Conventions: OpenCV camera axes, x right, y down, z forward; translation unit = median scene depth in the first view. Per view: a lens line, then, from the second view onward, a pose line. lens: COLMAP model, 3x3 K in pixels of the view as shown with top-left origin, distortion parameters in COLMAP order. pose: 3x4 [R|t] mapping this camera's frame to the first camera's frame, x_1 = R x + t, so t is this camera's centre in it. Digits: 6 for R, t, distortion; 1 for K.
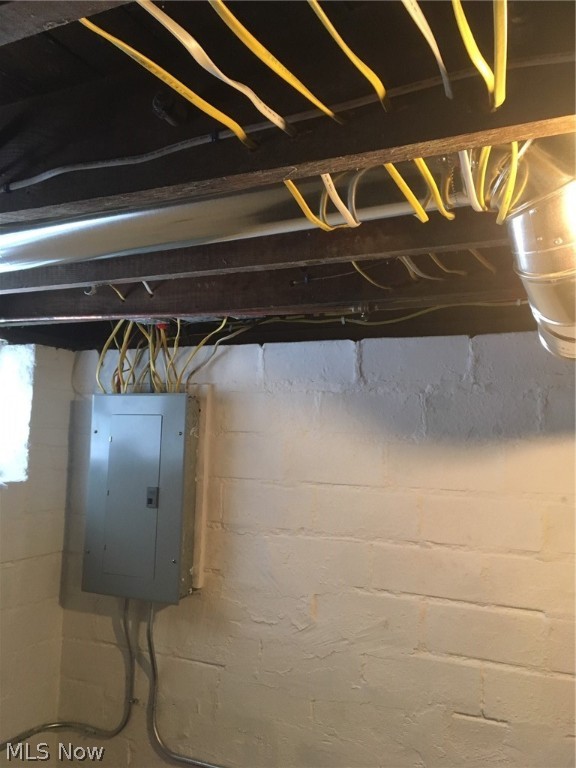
lens RADIAL K [[651.0, 0, 288.7], [0, 651.0, 383.3], [0, 0, 1]] dist [-0.007215, -0.022352]
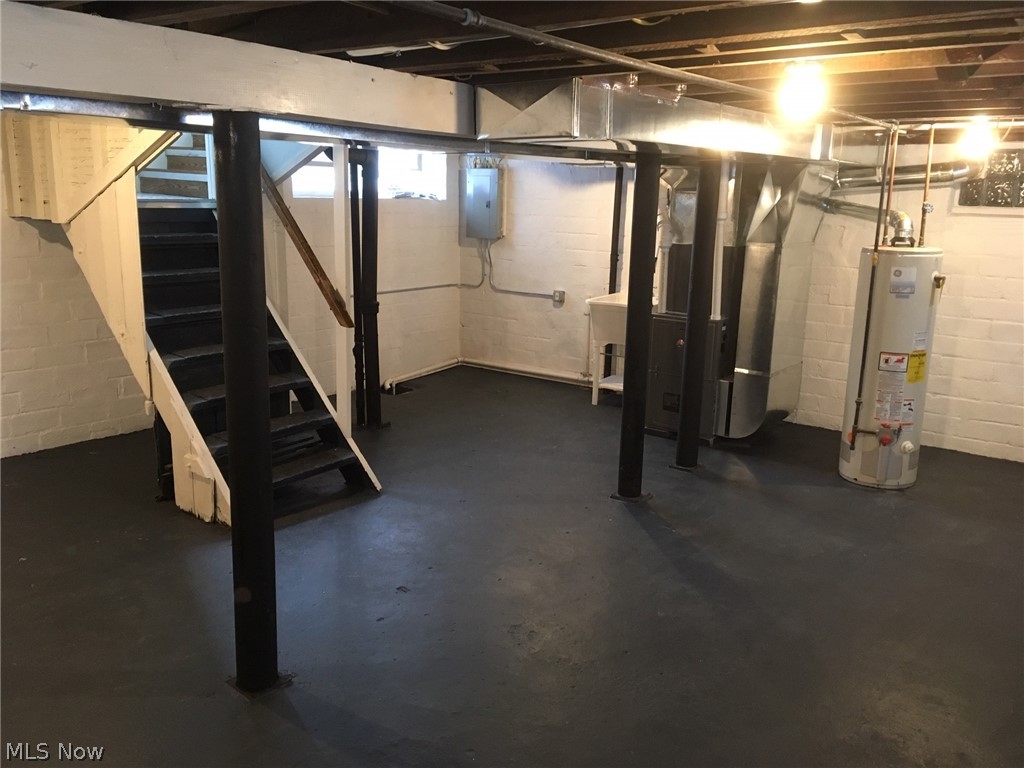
lens RADIAL K [[868.1, 0, 513.4], [0, 868.1, 385.2], [0, 0, 1]] dist [-0.007215, -0.022352]
pose [[0.974342, 0.041926, -0.221134, 0.783591], [0.027629, 0.952787, 0.302380, -0.225224], [0.223372, -0.300732, 0.927182, -2.785474]]
